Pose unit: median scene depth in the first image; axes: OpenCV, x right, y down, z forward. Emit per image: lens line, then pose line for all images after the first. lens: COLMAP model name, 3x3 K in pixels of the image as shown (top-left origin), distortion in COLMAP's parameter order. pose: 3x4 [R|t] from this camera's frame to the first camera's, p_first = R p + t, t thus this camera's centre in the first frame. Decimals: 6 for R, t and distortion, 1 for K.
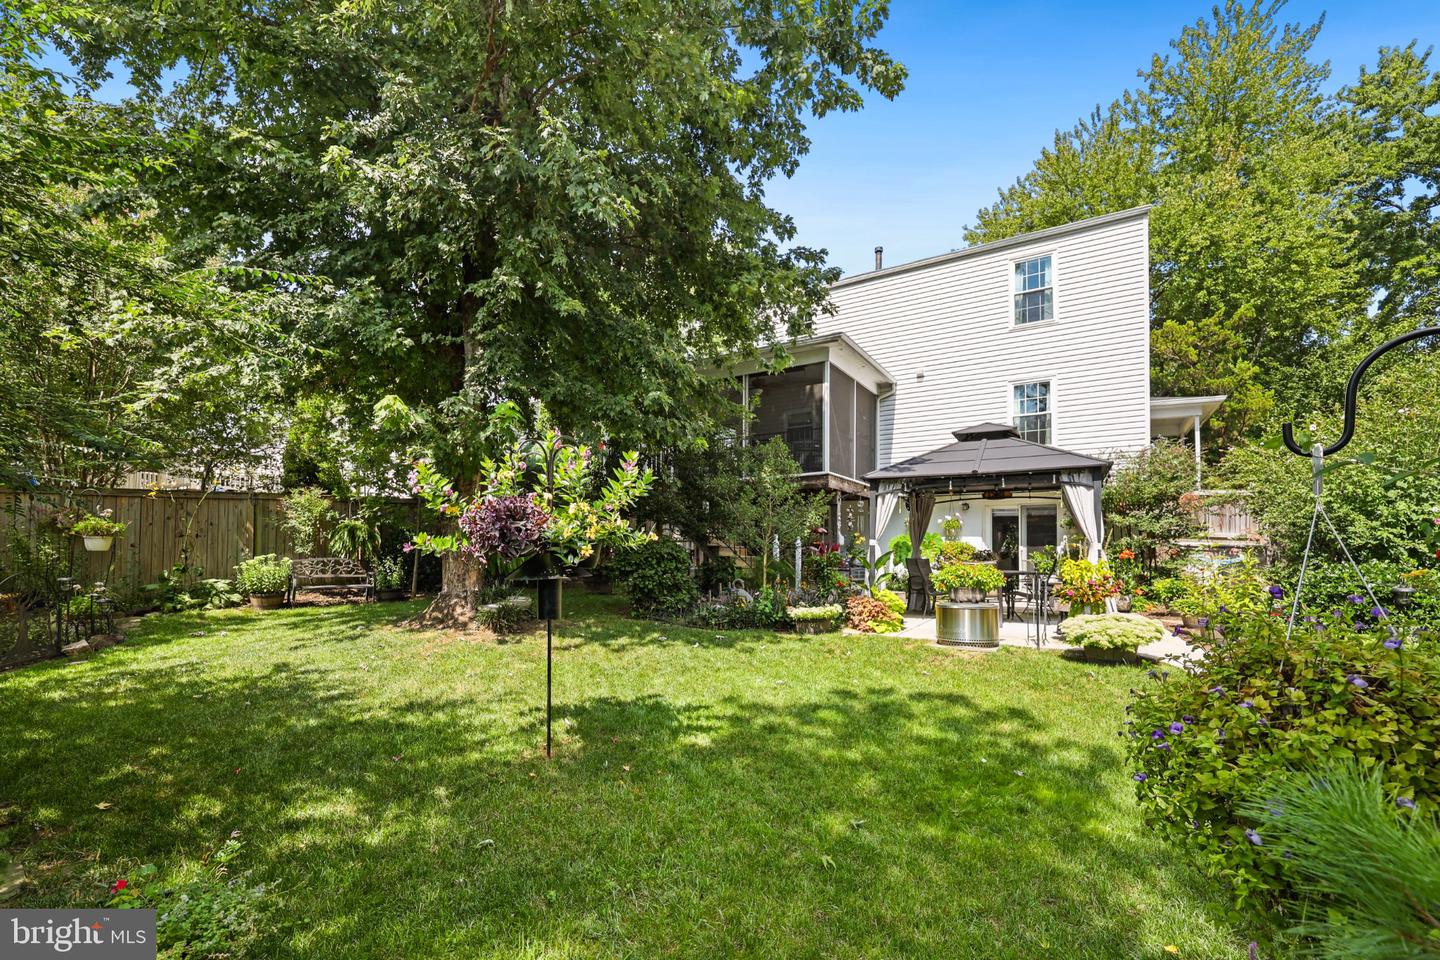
lens RADIAL K [[577.5, 0, 711.4], [0, 577.5, 553.3], [0, 0, 1]] dist [-0.005358, -0.000592]
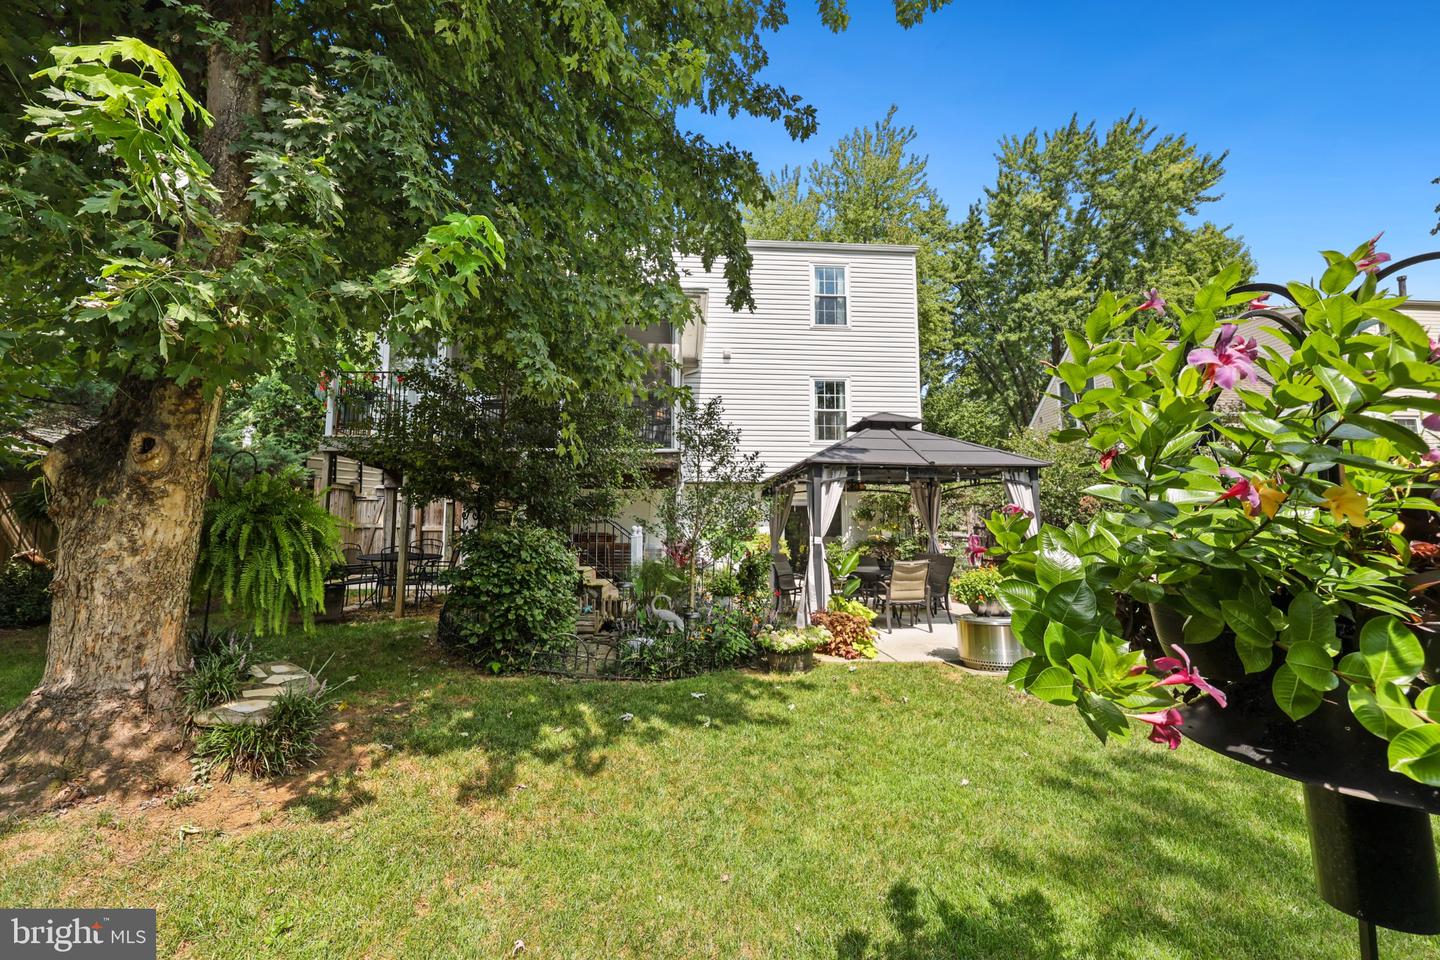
lens RADIAL K [[577.5, 0, 717.9], [0, 577.5, 483.1], [0, 0, 1]] dist [-0.005358, -0.000592]
pose [[0.824184, 0.047083, 0.564362, -0.337225], [0.002710, 0.996199, -0.087066, -0.032321], [-0.566316, 0.073288, 0.820923, 0.455390]]
